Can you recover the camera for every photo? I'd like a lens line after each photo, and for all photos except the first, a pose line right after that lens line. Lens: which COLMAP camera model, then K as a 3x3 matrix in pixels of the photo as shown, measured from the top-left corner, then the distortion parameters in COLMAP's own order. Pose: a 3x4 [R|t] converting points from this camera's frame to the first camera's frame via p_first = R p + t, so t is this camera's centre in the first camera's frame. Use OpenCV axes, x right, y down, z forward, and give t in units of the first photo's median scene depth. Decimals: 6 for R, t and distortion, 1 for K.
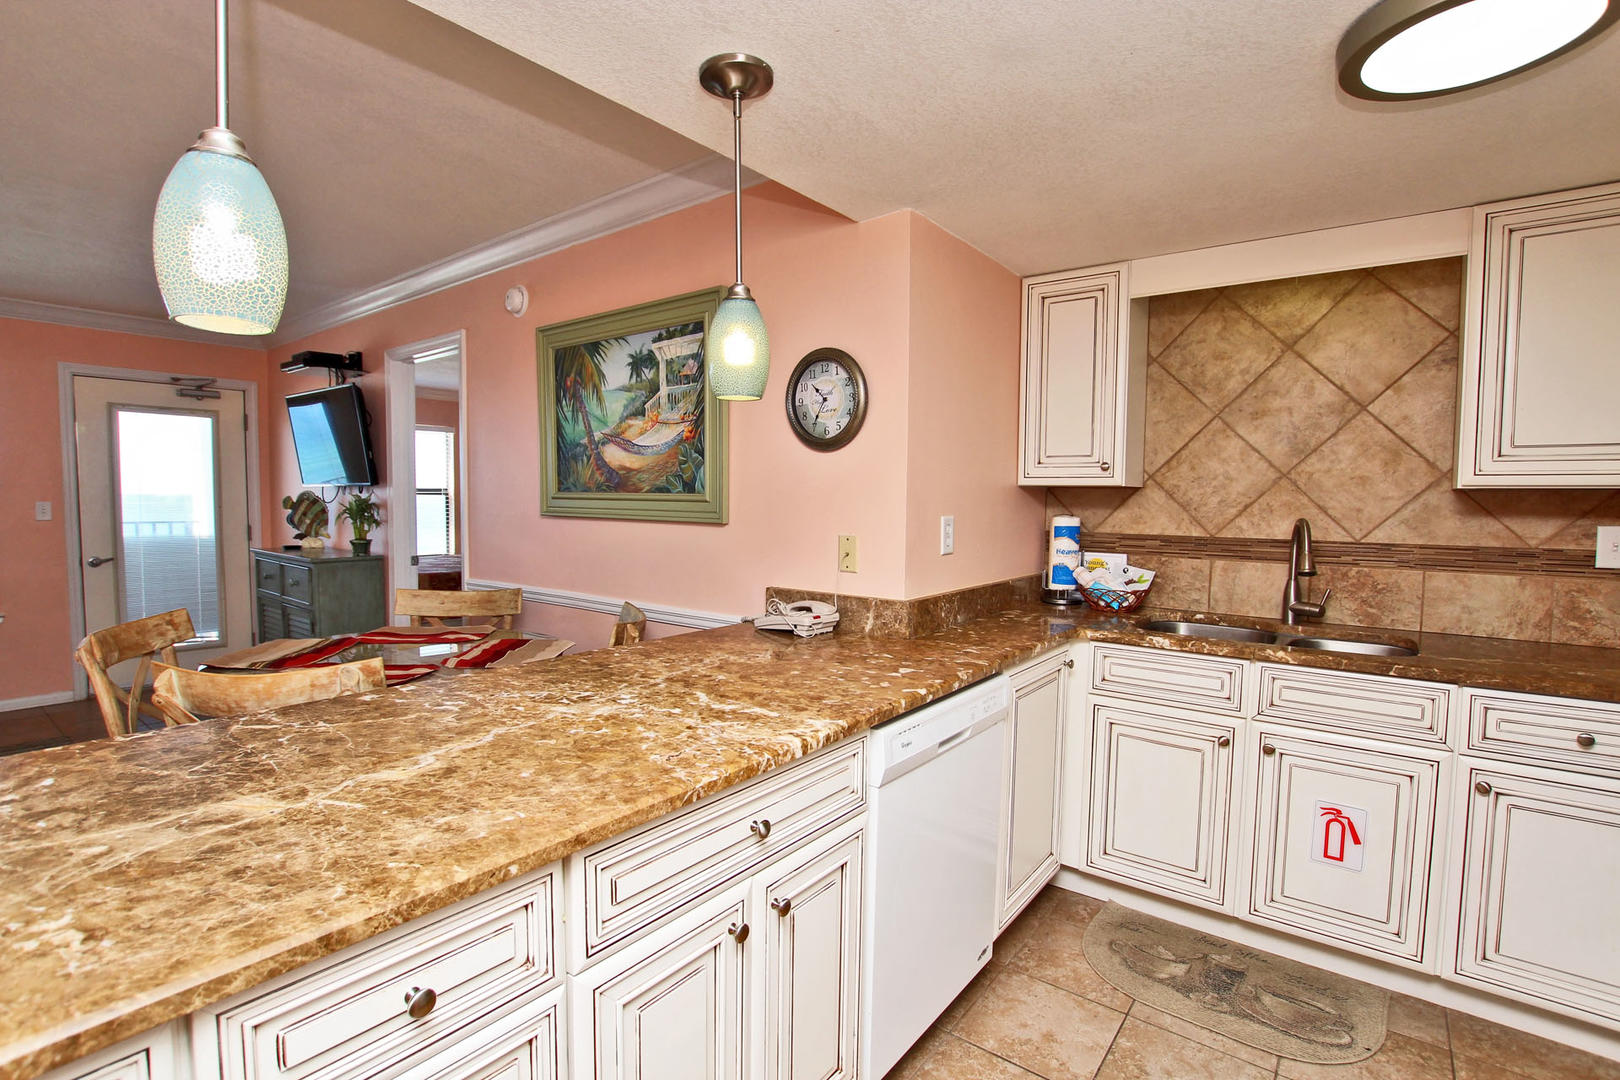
lens RADIAL K [[752.2, 0, 813.5], [0, 752.2, 544.7], [0, 0, 1]] dist [-0.033808, 0.004369]
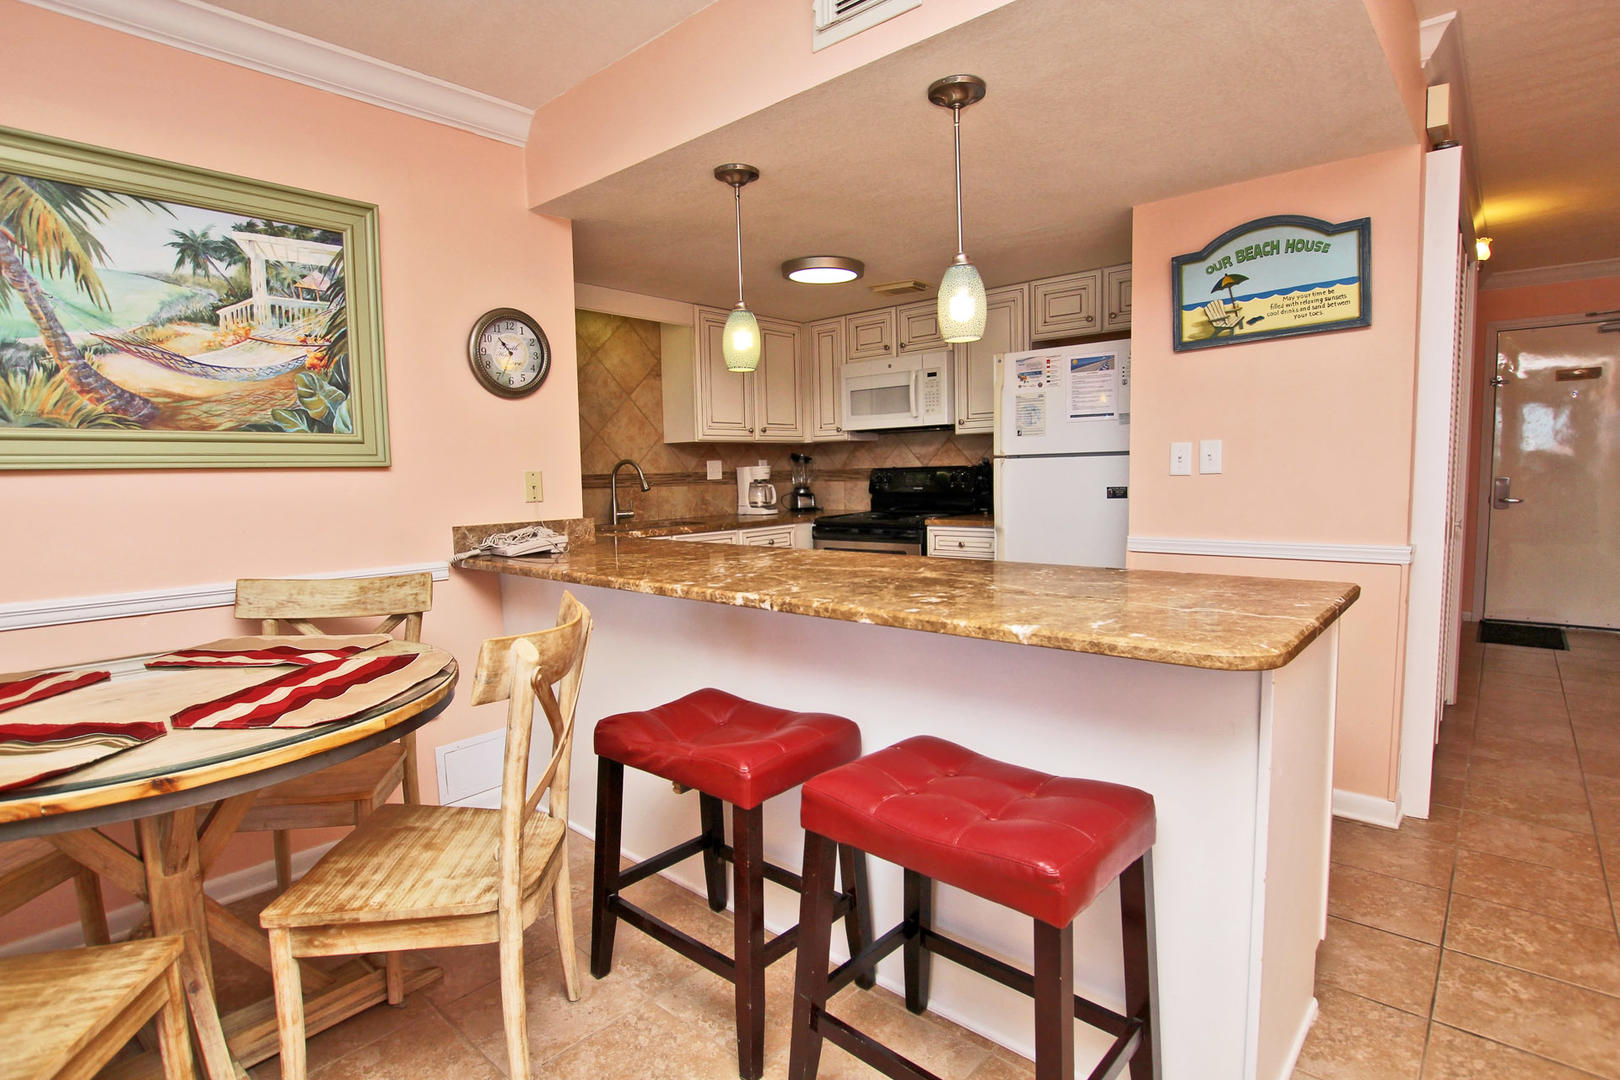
lens RADIAL K [[793.1, 0, 810.0], [0, 793.1, 540.0], [0, 0, 1]] dist [-0.038506, 0.006422]
pose [[0.072962, -0.097294, 0.992578, -1.057064], [0.084061, 0.992289, 0.091087, 0.016618], [-0.993786, 0.076791, 0.080578, 0.427055]]
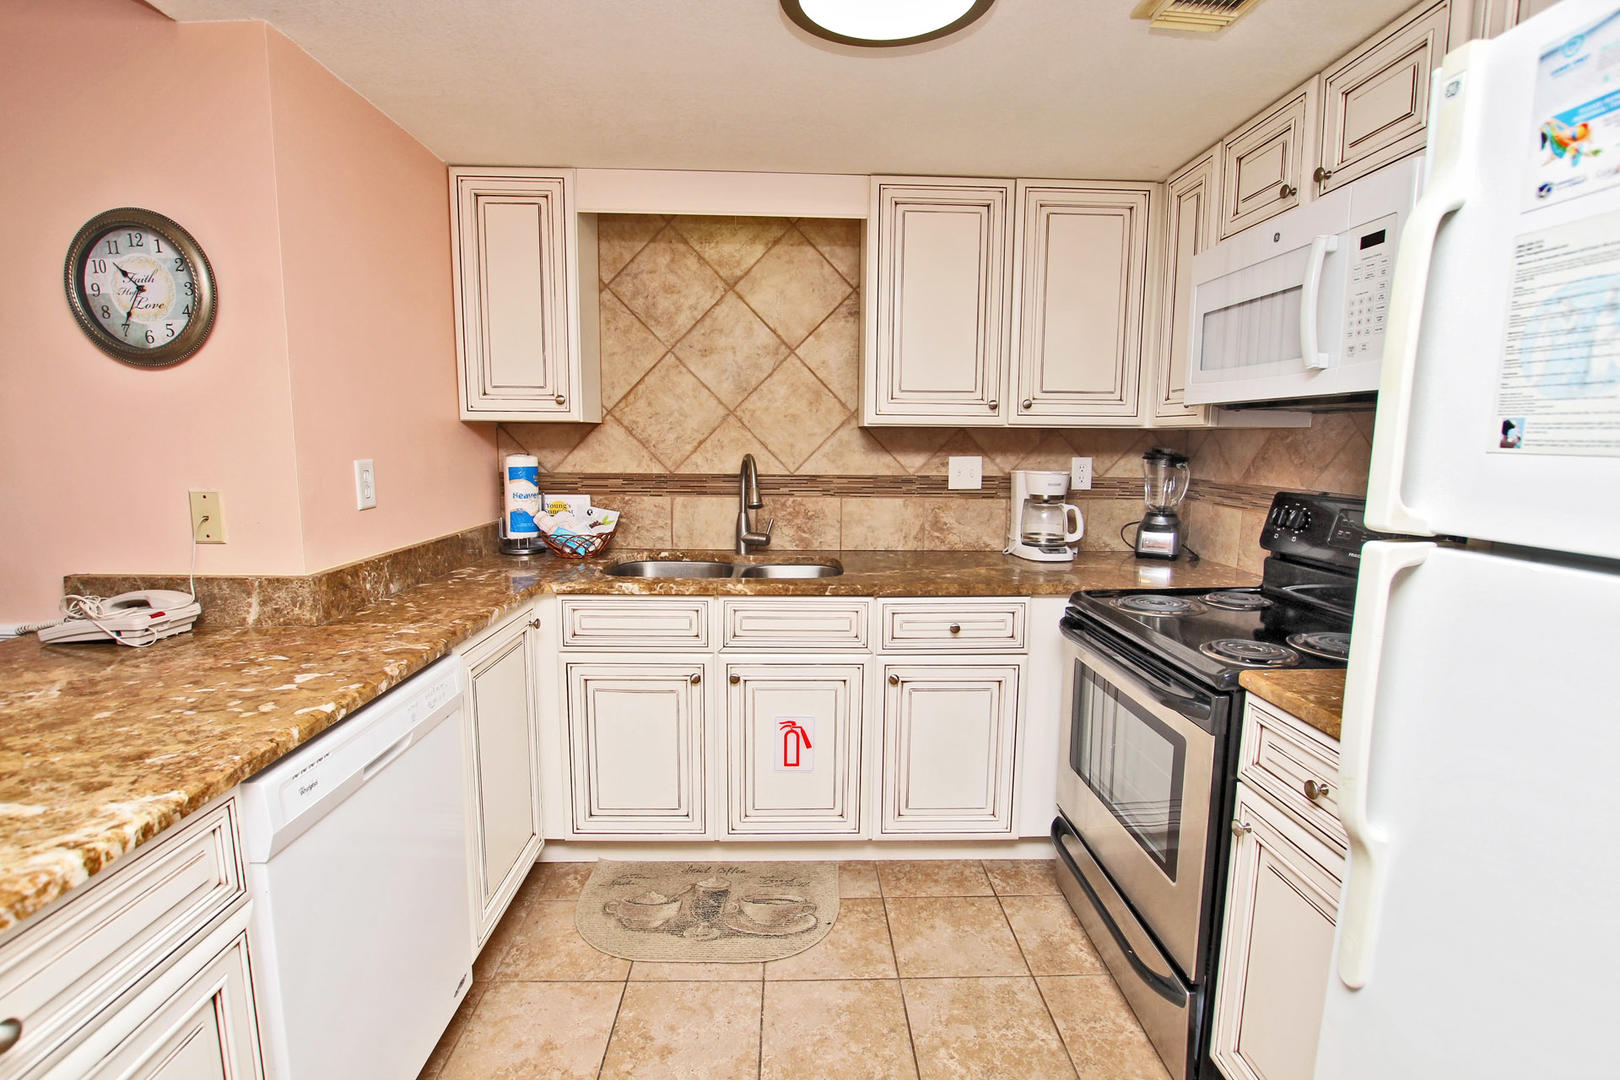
lens RADIAL K [[752.2, 0, 813.5], [0, 752.2, 544.7], [0, 0, 1]] dist [-0.033808, 0.004369]
pose [[0.775009, -0.090570, 0.625427, 0.046889], [0.036772, 0.994463, 0.098444, -0.008511], [-0.630880, -0.053296, 0.774048, 0.101057]]
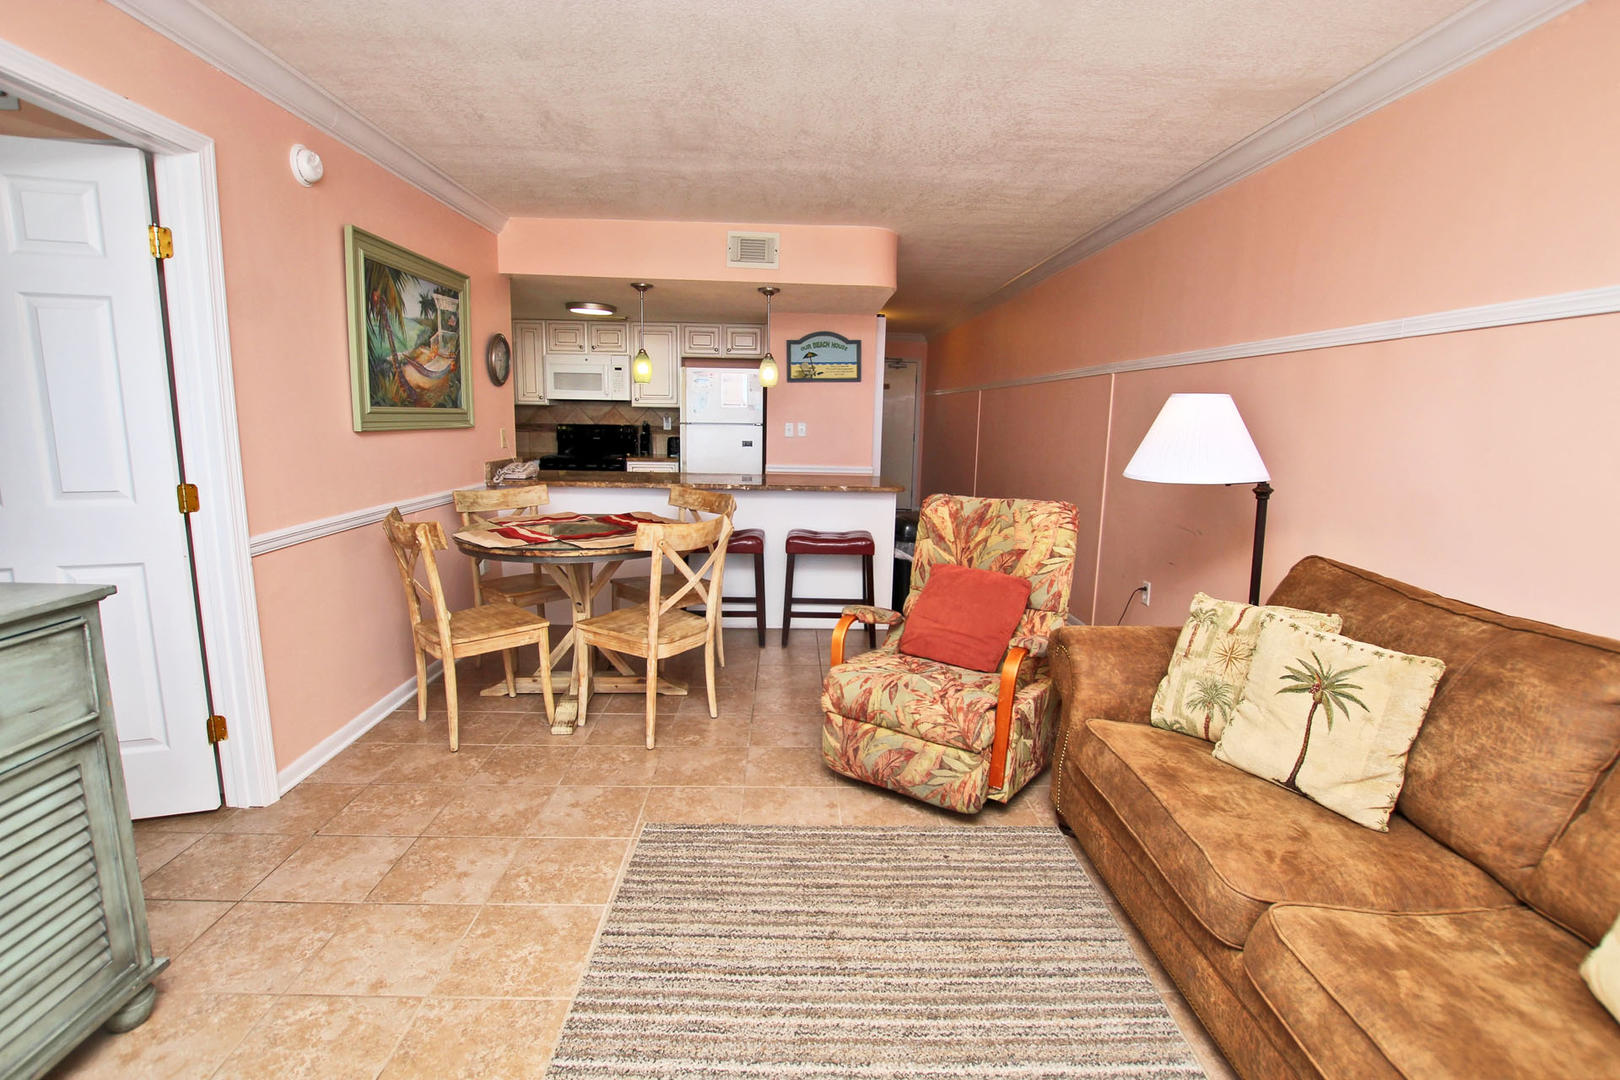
lens RADIAL K [[747.8, 0, 814.1], [0, 747.8, 537.9], [0, 0, 1]] dist [-0.045140, 0.008927]
pose [[-0.634305, -0.148007, 0.758782, -1.837353], [0.022836, 0.977487, 0.209756, -0.113937], [-0.772745, 0.150377, -0.616645, 1.469196]]
